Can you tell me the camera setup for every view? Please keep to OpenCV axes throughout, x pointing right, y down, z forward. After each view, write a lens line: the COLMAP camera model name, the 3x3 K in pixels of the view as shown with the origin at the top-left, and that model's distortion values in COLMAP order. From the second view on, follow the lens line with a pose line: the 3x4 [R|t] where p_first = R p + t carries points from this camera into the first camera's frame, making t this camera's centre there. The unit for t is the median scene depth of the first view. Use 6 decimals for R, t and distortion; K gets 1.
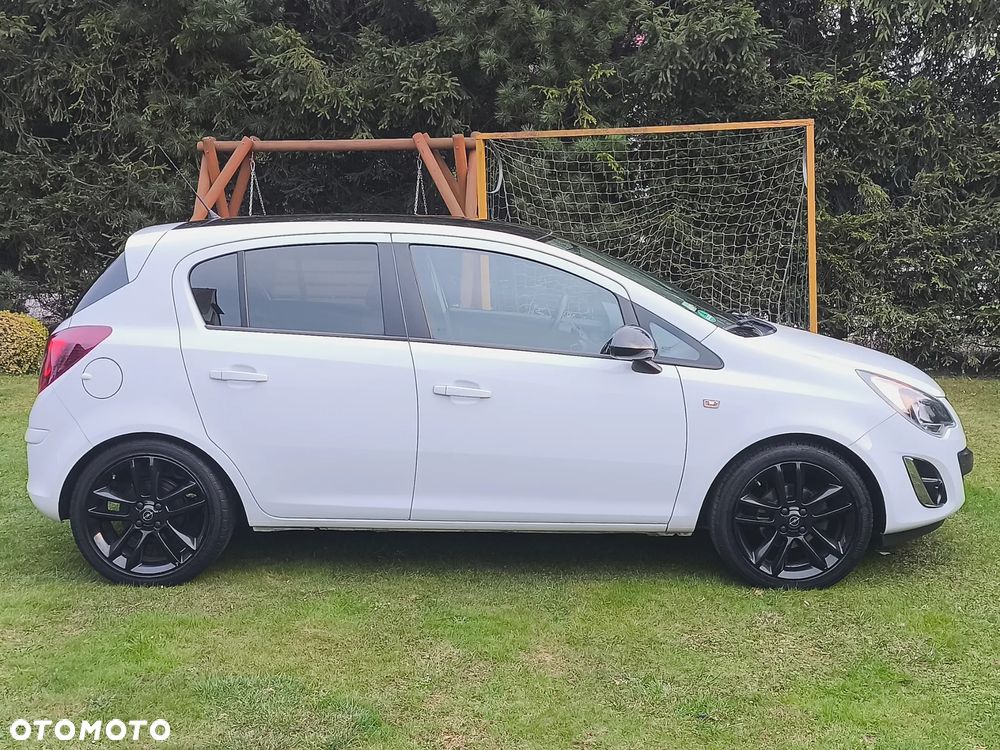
lens RADIAL K [[1251.5, 0, 500.0], [0, 1251.5, 375.0], [0, 0, 1]] dist [0.131244, -0.171765]
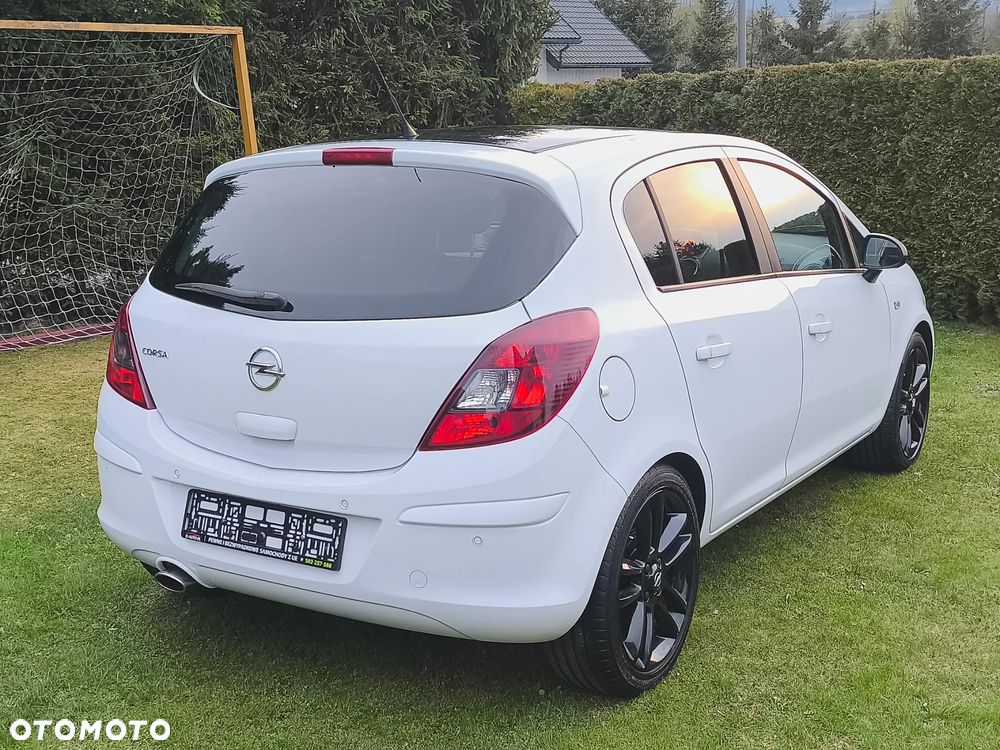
lens RADIAL K [[1251.5, 0, 500.0], [0, 1251.5, 375.0], [0, 0, 1]] dist [0.131244, -0.171765]
pose [[0.519407, -0.172280, 0.836980, -0.830971], [0.128102, 0.984096, 0.123065, -0.084878], [-0.844870, 0.043298, 0.533216, 0.685162]]
